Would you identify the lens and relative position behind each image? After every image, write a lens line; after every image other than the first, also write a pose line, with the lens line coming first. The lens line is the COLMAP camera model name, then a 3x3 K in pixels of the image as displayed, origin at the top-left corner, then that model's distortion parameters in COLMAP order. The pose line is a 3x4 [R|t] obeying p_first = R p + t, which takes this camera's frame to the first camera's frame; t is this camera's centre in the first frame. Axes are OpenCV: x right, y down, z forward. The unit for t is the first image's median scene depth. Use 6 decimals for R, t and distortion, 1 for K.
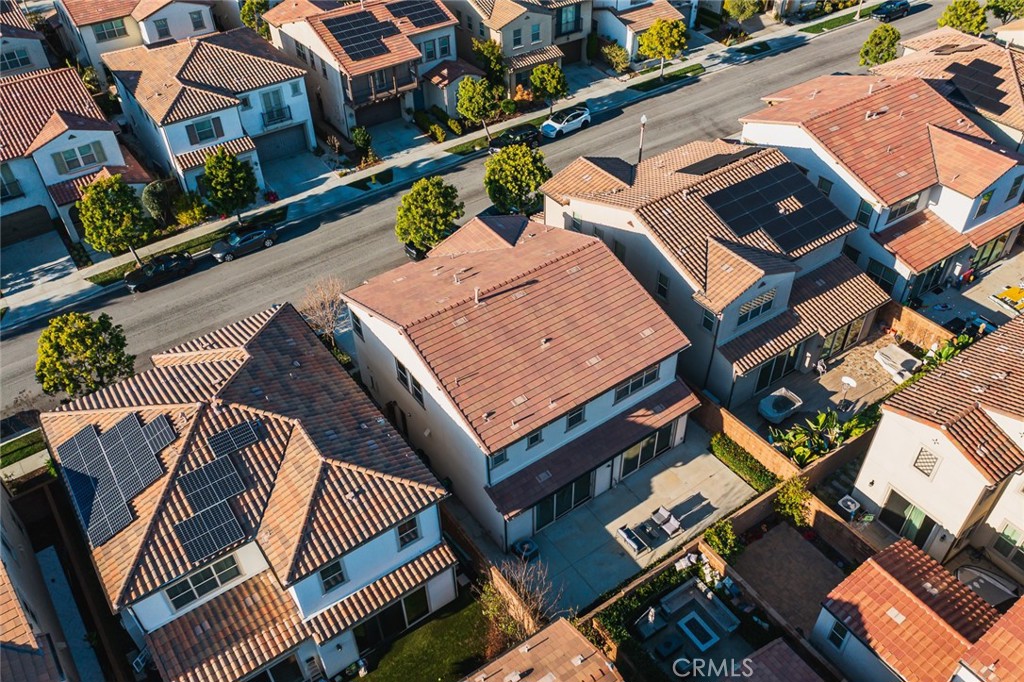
lens RADIAL K [[810.9, 0, 513.7], [0, 810.9, 341.4], [0, 0, 1]] dist [-0.001639, -0.021319]
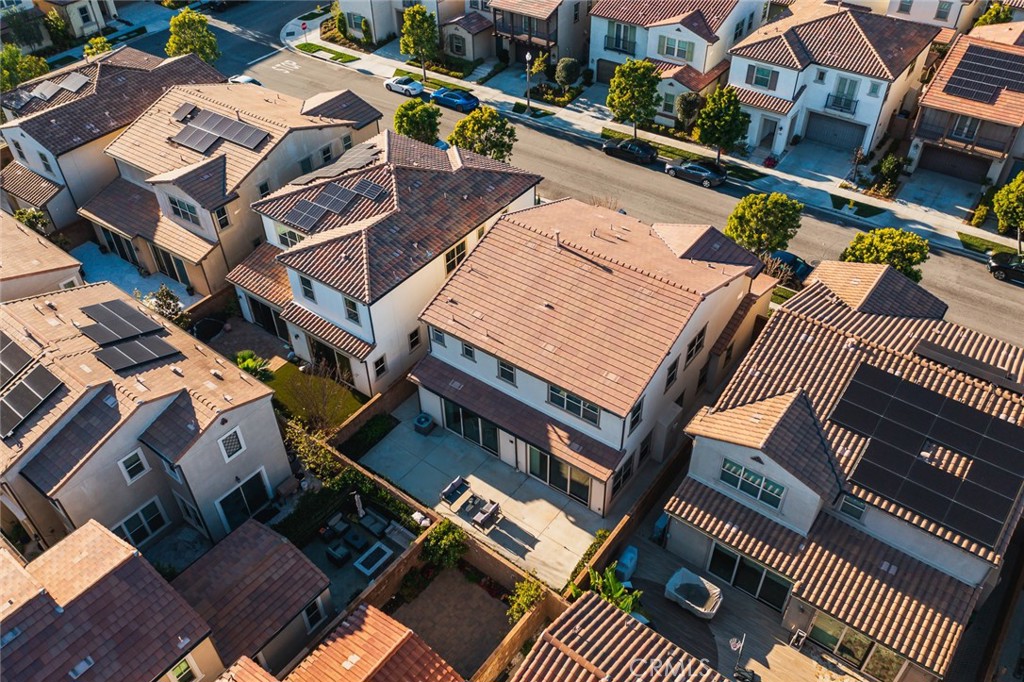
lens RADIAL K [[810.9, 0, 514.6], [0, 810.9, 340.4], [0, 0, 1]] dist [-0.001639, -0.021319]
pose [[0.307368, 0.635824, -0.707992, 0.748210], [-0.617603, 0.699312, 0.359902, -0.300091], [0.723942, 0.326636, 0.607633, 0.337329]]
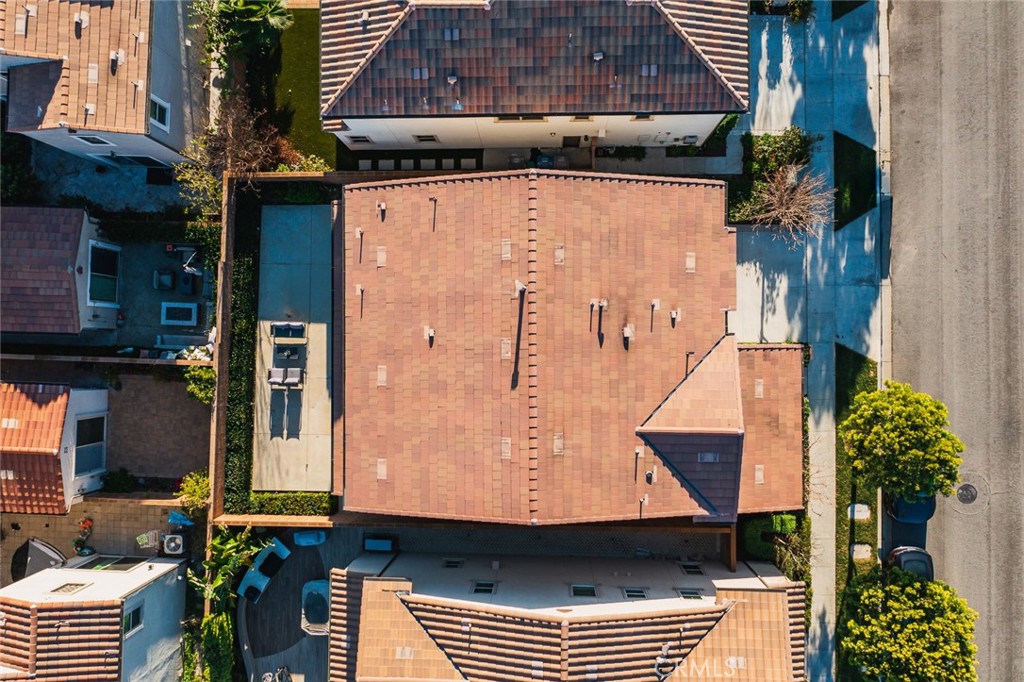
lens RADIAL K [[810.9, 0, 515.4], [0, 810.9, 343.6], [0, 0, 1]] dist [-0.001639, -0.021319]
pose [[-0.584898, 0.810690, 0.026010, -0.019953], [-0.503531, -0.388054, 0.771926, -0.593335], [0.635886, 0.438401, 0.635179, 0.544970]]
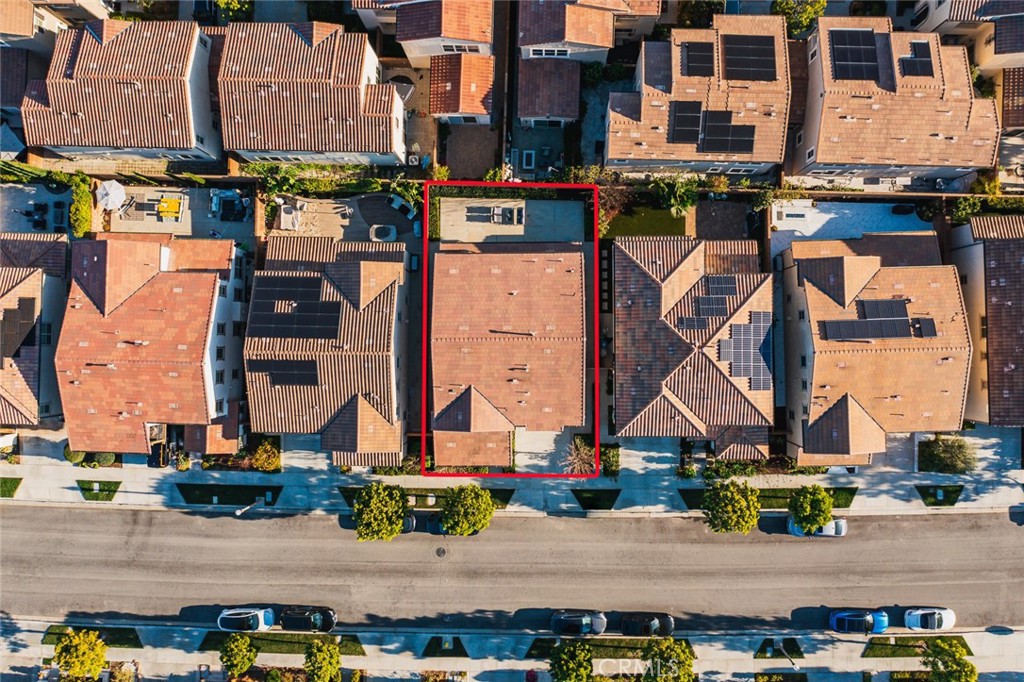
lens RADIAL K [[810.9, 0, 509.0], [0, 810.9, 331.6], [0, 0, 1]] dist [-0.001639, -0.021319]
pose [[-0.810533, -0.582836, 0.057776, -0.092643], [0.425600, -0.518341, 0.741747, -1.234378], [-0.402368, 0.625800, 0.668187, -0.073531]]
